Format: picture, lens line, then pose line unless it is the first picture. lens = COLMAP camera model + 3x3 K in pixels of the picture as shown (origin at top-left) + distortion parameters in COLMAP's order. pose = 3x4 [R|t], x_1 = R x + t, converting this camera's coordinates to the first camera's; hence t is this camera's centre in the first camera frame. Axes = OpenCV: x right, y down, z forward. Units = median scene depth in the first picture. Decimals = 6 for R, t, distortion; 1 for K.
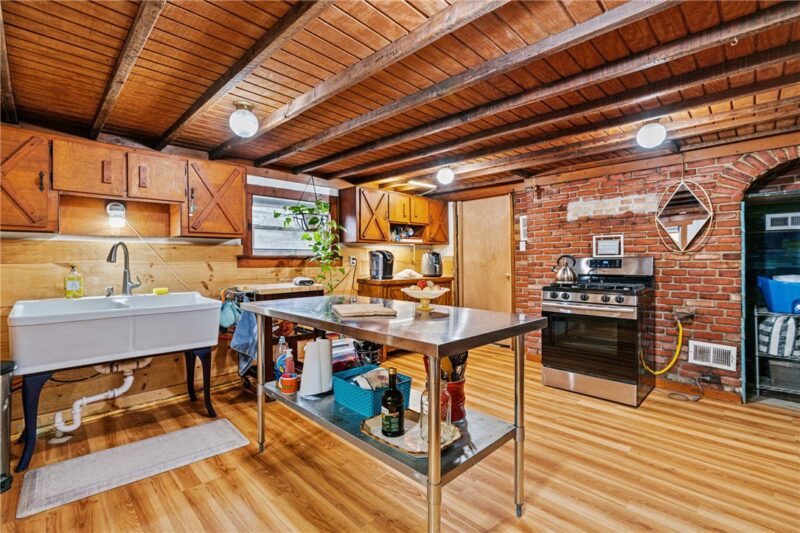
lens RADIAL K [[361.1, 0, 401.0], [0, 361.1, 260.8], [0, 0, 1]] dist [-0.001208, -0.000105]
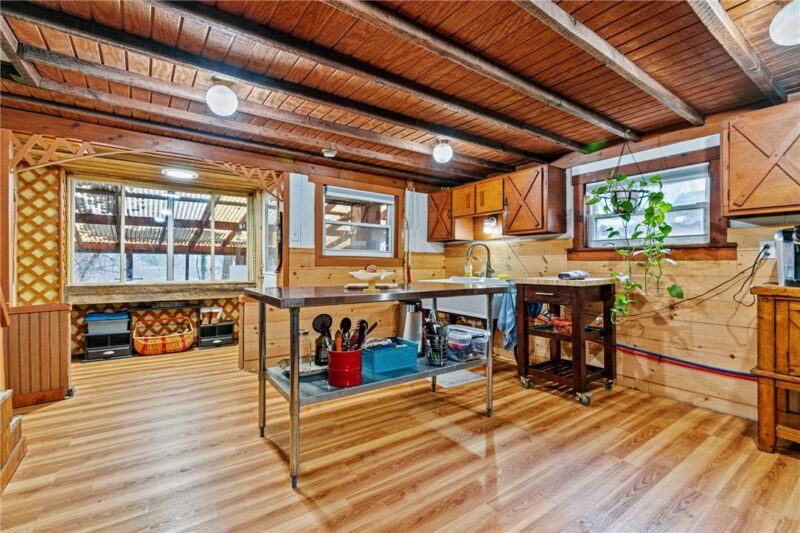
lens RADIAL K [[361.1, 0, 401.0], [0, 361.1, 260.8], [0, 0, 1]] dist [-0.001208, -0.000105]
pose [[-0.167213, 0.002123, -0.985918, 0.756312], [0.003142, 0.999994, 0.001620, 0.019779], [0.985916, -0.002827, -0.167219, 0.845272]]
